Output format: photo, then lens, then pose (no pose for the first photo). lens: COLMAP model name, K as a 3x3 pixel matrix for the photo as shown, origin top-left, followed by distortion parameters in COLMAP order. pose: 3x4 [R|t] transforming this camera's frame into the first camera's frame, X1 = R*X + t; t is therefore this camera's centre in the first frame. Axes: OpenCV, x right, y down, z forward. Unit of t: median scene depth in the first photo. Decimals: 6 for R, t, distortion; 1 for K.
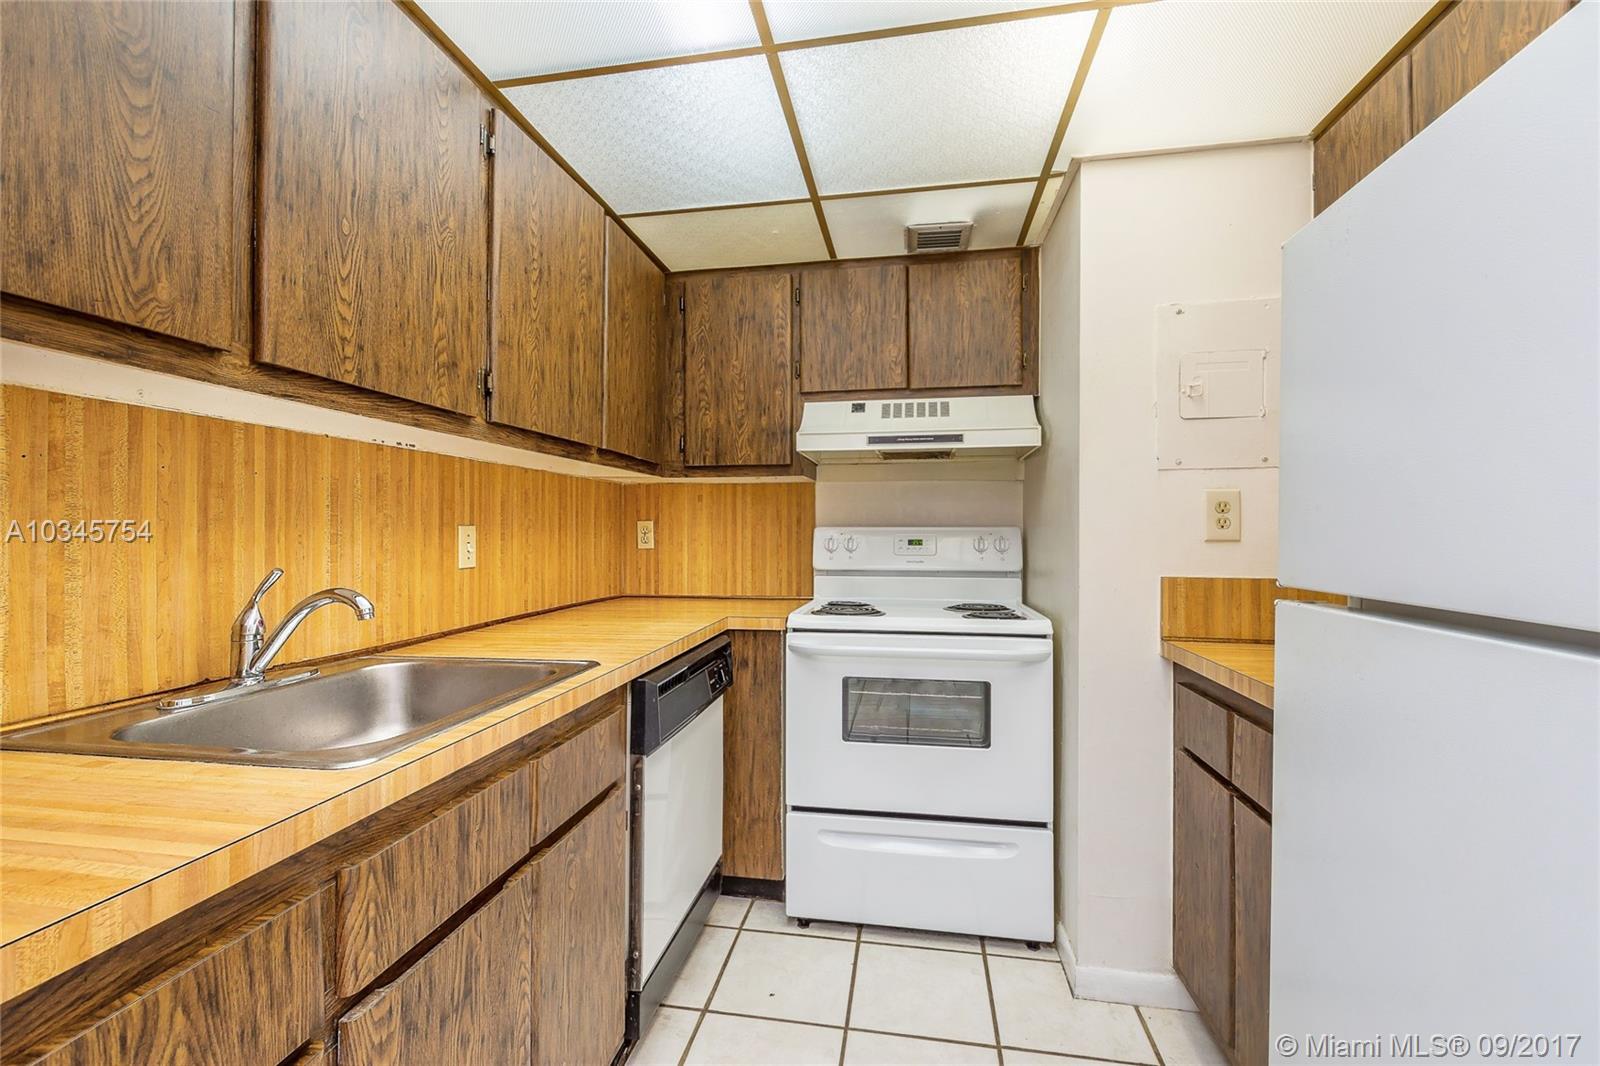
lens RADIAL K [[692.9, 0, 794.4], [0, 692.9, 532.0], [0, 0, 1]] dist [0.002364, -0.000707]
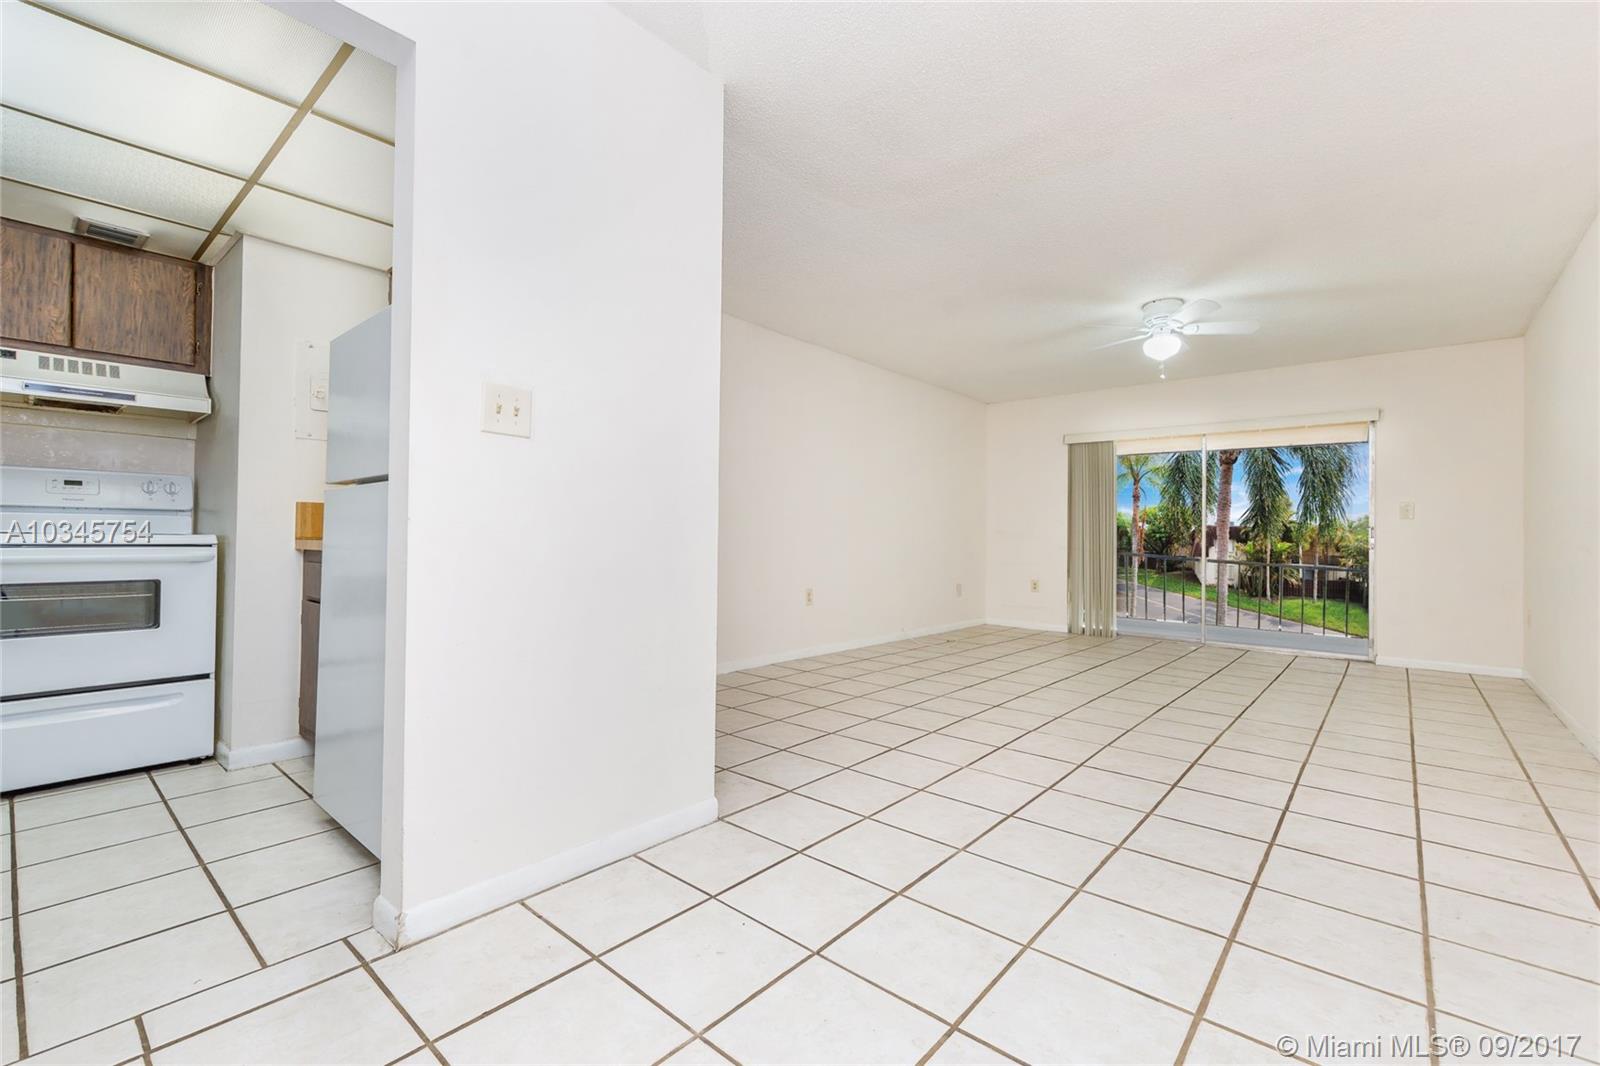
lens RADIAL K [[692.9, 0, 797.0], [0, 692.9, 527.7], [0, 0, 1]] dist [0.002364, -0.000707]
pose [[0.517331, 0.014940, 0.855655, -0.203101], [-0.008615, 0.999888, -0.012249, 0.101680], [-0.855742, -0.001034, 0.517401, -0.660901]]
